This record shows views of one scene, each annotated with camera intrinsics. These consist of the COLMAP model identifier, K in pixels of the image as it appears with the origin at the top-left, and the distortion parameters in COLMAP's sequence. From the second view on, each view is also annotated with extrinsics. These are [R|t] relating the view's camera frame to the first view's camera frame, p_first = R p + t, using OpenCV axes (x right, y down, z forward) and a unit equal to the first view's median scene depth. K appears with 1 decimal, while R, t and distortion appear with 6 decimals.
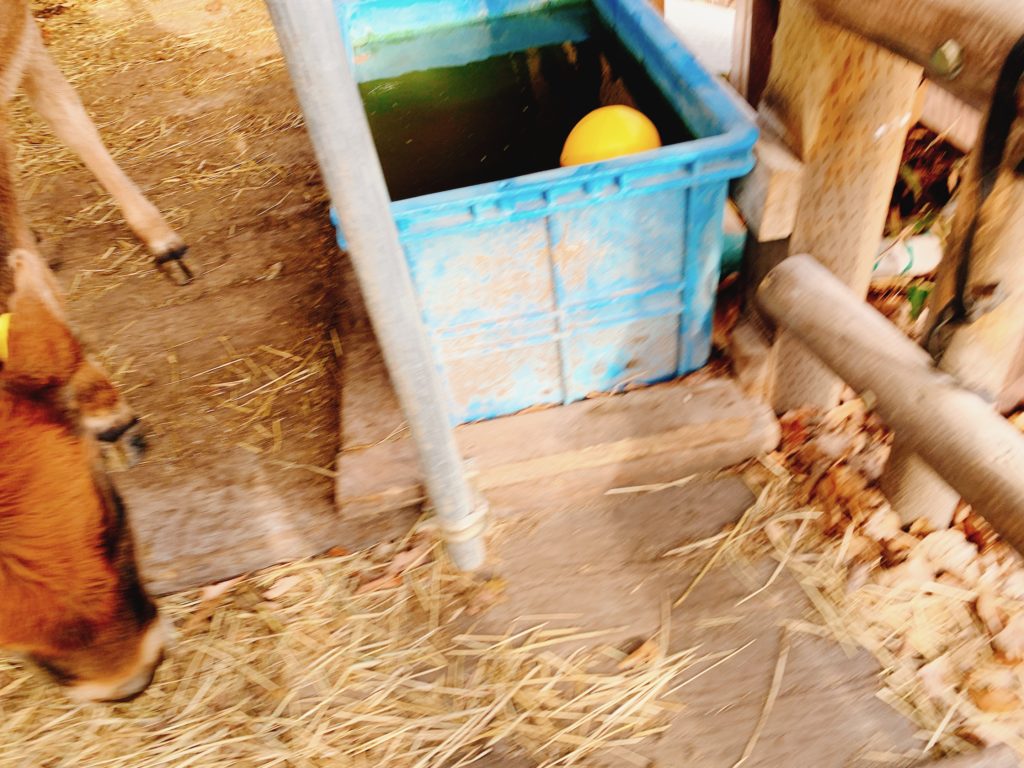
lens RADIAL K [[796.1, 0, 512.0], [0, 796.1, 384.0], [0, 0, 1]] dist [-0.006569, -0.011144]
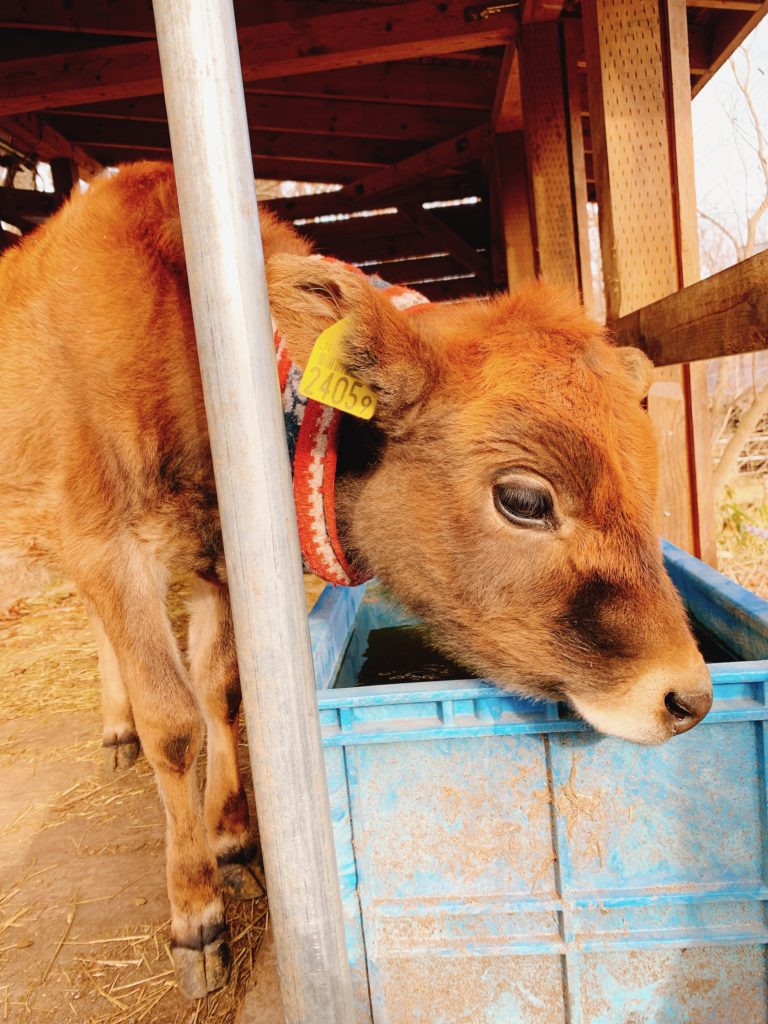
lens RADIAL K [[796.1, 0, 384.0], [0, 796.1, 512.0], [0, 0, 1]] dist [-0.006569, -0.011144]
pose [[0.970979, 0.048213, -0.234256, 0.047664], [-0.176092, 0.806905, -0.563823, 0.039874], [0.161839, 0.588711, 0.791977, 0.243149]]
